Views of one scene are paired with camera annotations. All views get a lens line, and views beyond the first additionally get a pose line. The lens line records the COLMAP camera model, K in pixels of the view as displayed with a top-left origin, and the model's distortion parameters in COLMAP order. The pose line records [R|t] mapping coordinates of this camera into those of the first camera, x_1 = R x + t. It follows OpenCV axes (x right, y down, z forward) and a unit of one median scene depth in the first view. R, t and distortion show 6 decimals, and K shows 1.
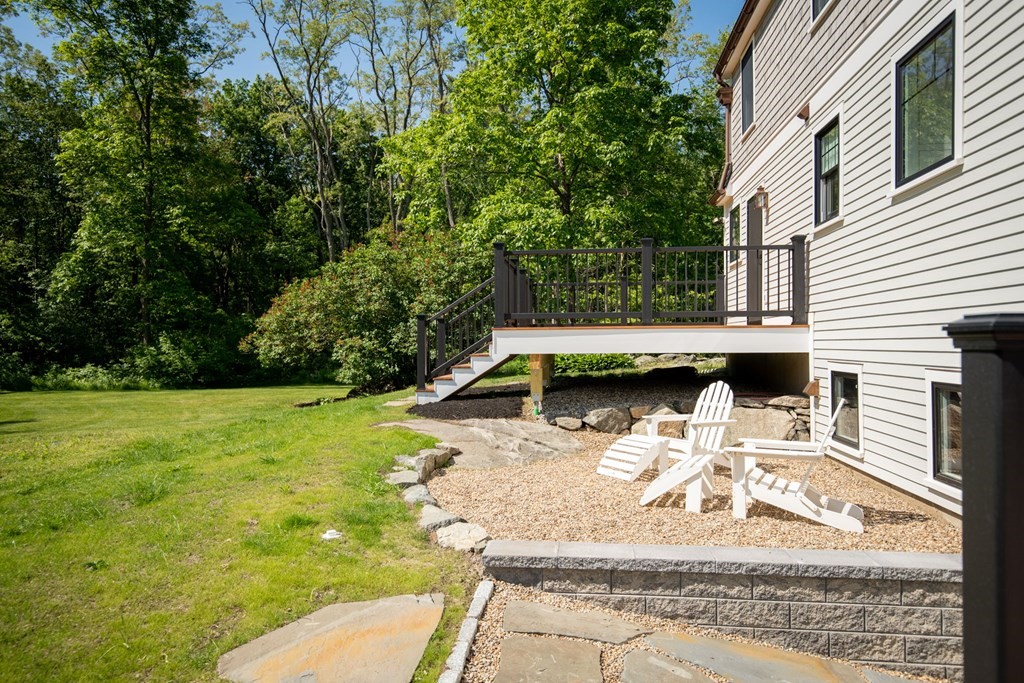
lens RADIAL K [[679.5, 0, 512.5], [0, 679.5, 344.0], [0, 0, 1]] dist [-0.002844, -0.002425]
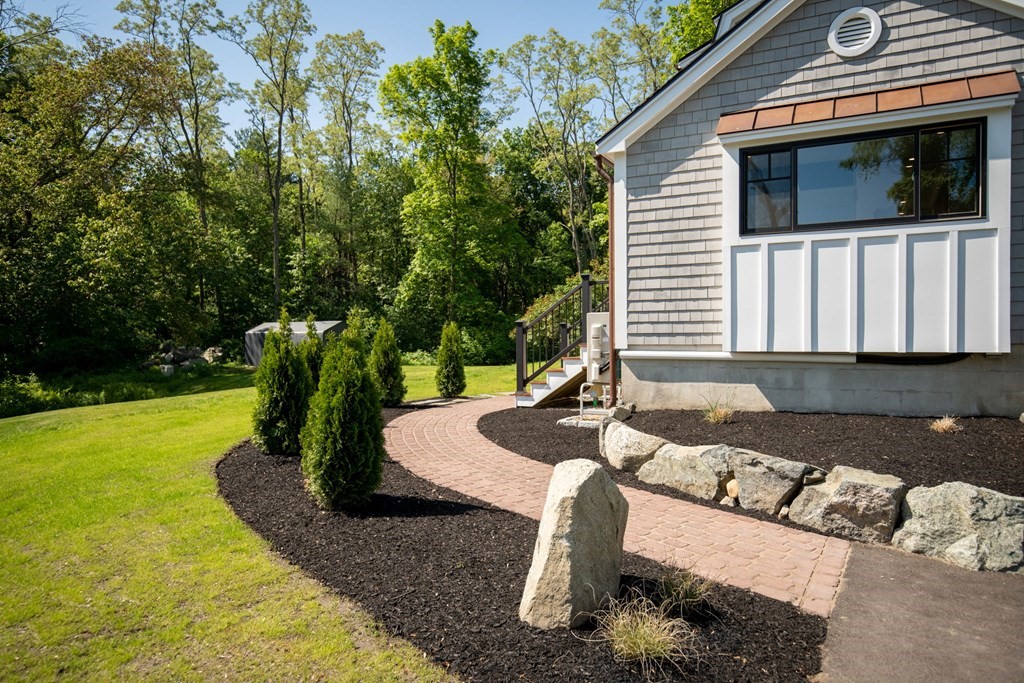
lens RADIAL K [[679.5, 0, 512.1], [0, 679.5, 341.2], [0, 0, 1]] dist [-0.002844, -0.002425]
pose [[0.924433, 0.003536, -0.381328, 0.114822], [-0.003001, 0.999993, 0.001999, 0.006527], [0.381332, -0.000703, 0.924438, -0.260115]]
